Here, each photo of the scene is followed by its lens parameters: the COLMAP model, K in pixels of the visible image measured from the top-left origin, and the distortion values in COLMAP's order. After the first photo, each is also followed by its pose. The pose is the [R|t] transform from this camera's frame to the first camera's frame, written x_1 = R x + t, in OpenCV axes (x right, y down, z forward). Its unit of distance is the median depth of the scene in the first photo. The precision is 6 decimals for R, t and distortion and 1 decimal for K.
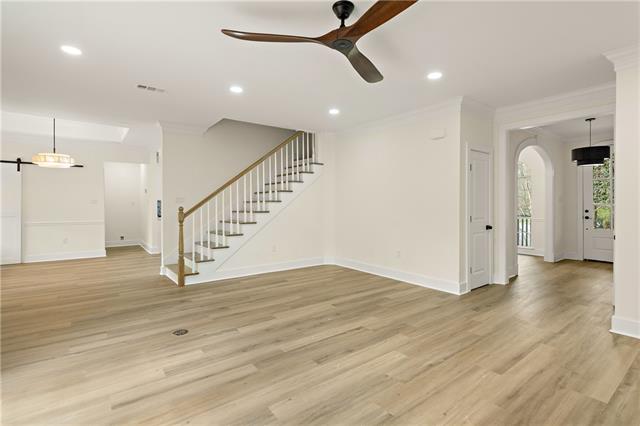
lens RADIAL K [[310.6, 0, 317.4], [0, 310.6, 205.3], [0, 0, 1]] dist [-0.003617, -0.000418]
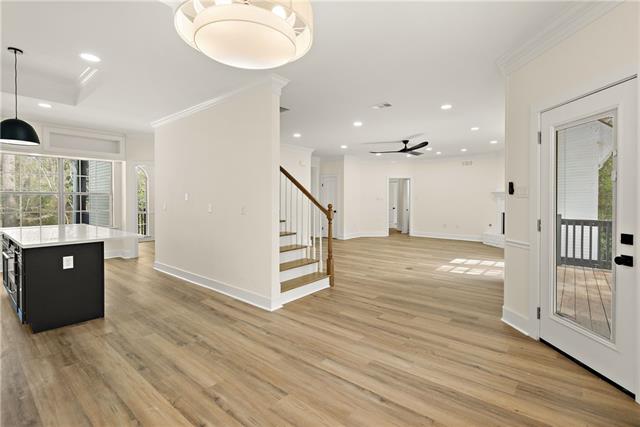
lens RADIAL K [[302.8, 0, 323.3], [0, 302.8, 206.2], [0, 0, 1]] dist [-0.000777, 0.000011]
pose [[-0.233737, -0.013864, 0.972201, -2.115133], [0.004727, 0.999870, 0.015395, -0.002347], [-0.972288, 0.008194, -0.233641, 1.935201]]
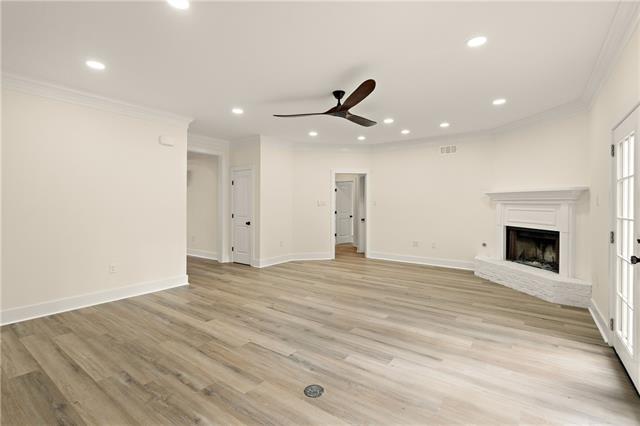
lens RADIAL K [[296.1, 0, 320.0], [0, 296.1, 213.0], [0, 0, 1]] dist [-0.000339, 0.000048]
pose [[-0.293483, -0.022227, 0.955706, -1.080626], [0.004855, 0.999682, 0.024740, -0.015482], [-0.955952, 0.011901, -0.293282, 1.176650]]
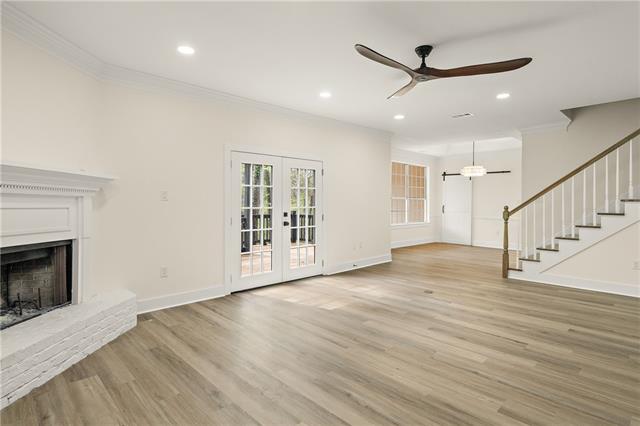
lens RADIAL K [[336.0, 0, 319.4], [0, 336.0, 203.7], [0, 0, 1]] dist [0.000518, -0.000437]
pose [[0.119557, 0.006795, -0.992804, 1.049484], [-0.008119, 0.999950, 0.005866, -0.007407], [0.992794, 0.007359, 0.119606, 0.306130]]
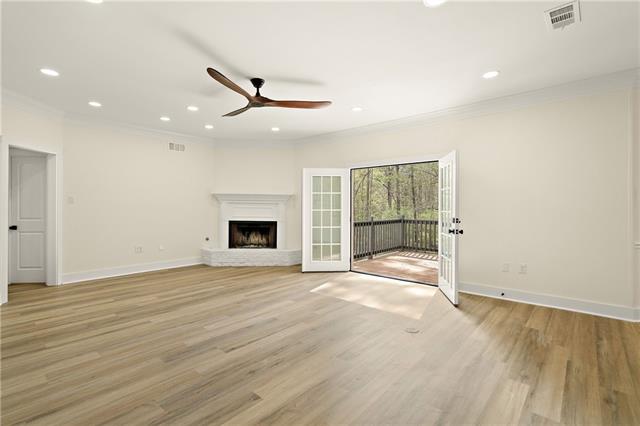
lens RADIAL K [[302.8, 0, 323.3], [0, 302.8, 205.7], [0, 0, 1]] dist [-0.000777, 0.000011]
pose [[-0.975527, -0.002109, -0.219871, 0.070690], [-0.003033, 0.999988, 0.003867, -0.010676], [0.219860, 0.004439, -0.975521, 1.916863]]
